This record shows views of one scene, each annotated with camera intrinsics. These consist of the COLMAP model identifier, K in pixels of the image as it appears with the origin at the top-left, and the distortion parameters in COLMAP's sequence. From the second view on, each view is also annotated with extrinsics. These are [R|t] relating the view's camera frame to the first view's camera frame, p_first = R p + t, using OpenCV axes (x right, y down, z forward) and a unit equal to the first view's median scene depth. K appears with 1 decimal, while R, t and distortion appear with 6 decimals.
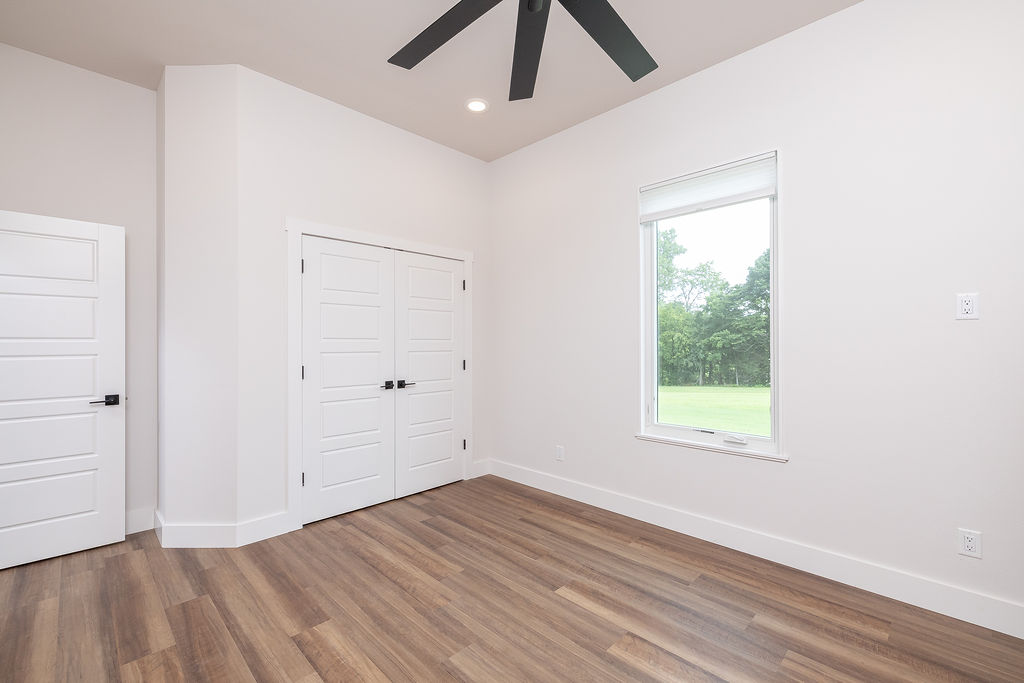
lens RADIAL K [[435.5, 0, 508.6], [0, 435.5, 343.9], [0, 0, 1]] dist [0.011350, -0.002078]
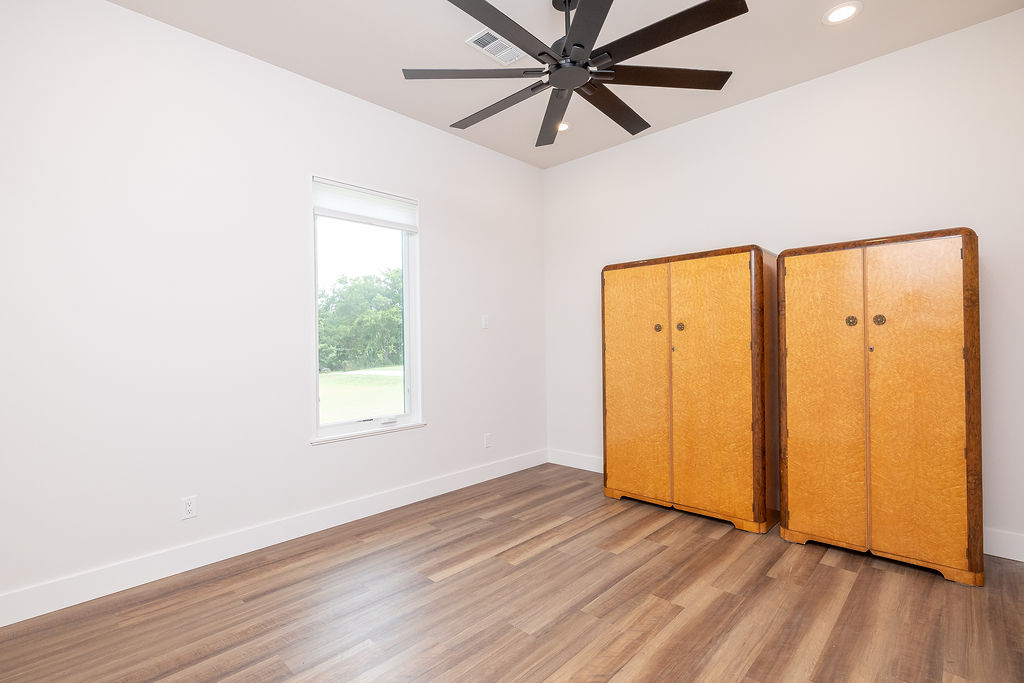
lens RADIAL K [[478.9, 0, 504.4], [0, 478.9, 337.3], [0, 0, 1]] dist [0.010320, -0.001715]
pose [[-0.002303, 0.005864, 0.999980, -0.981082], [0.011526, 0.999917, -0.005837, -0.008928], [-0.999931, 0.011512, -0.002371, 0.778653]]
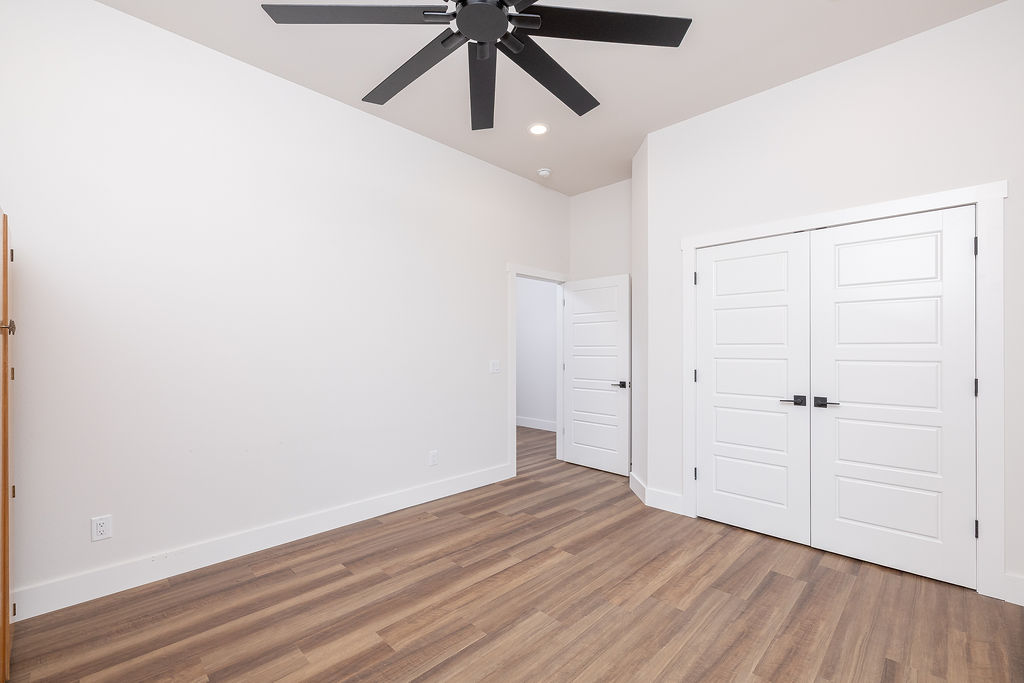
lens RADIAL K [[435.5, 0, 514.3], [0, 435.5, 348.1], [0, 0, 1]] dist [0.011350, -0.002078]
pose [[0.008741, -0.008523, -0.999925, 0.789034], [0.001290, 0.999963, -0.008512, 0.003388], [0.999961, -0.001216, 0.008751, 0.676781]]
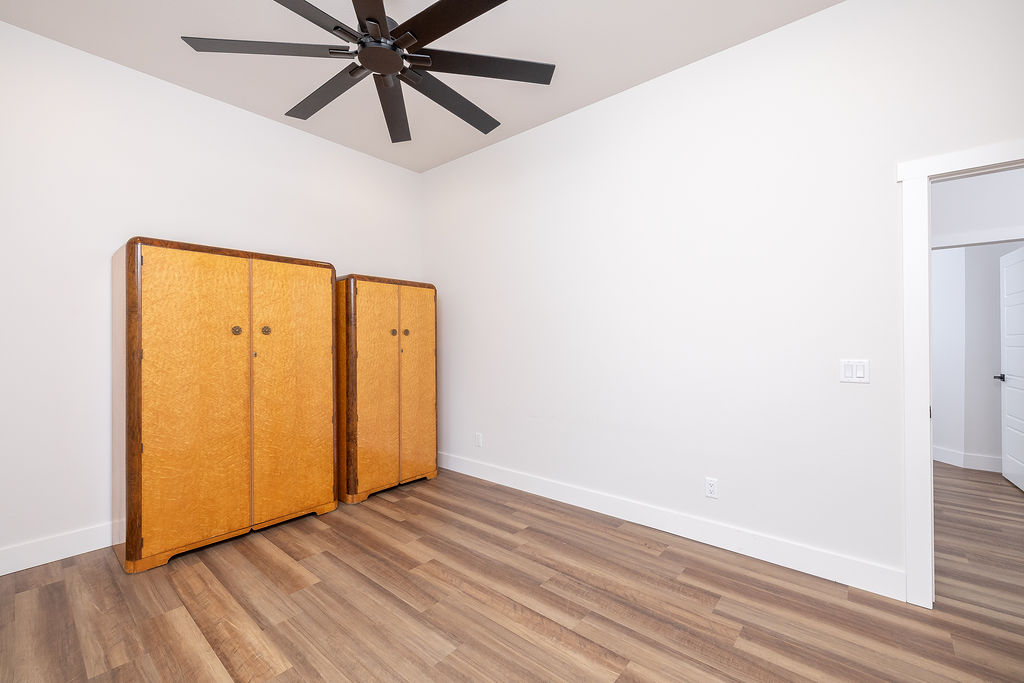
lens RADIAL K [[435.5, 0, 503.9], [0, 435.5, 341.1], [0, 0, 1]] dist [0.011350, -0.002078]
pose [[-0.998029, 0.005165, -0.062539, -0.138053], [0.005514, 0.999970, -0.005407, -0.003178], [0.062509, -0.005742, -0.998028, 1.507786]]
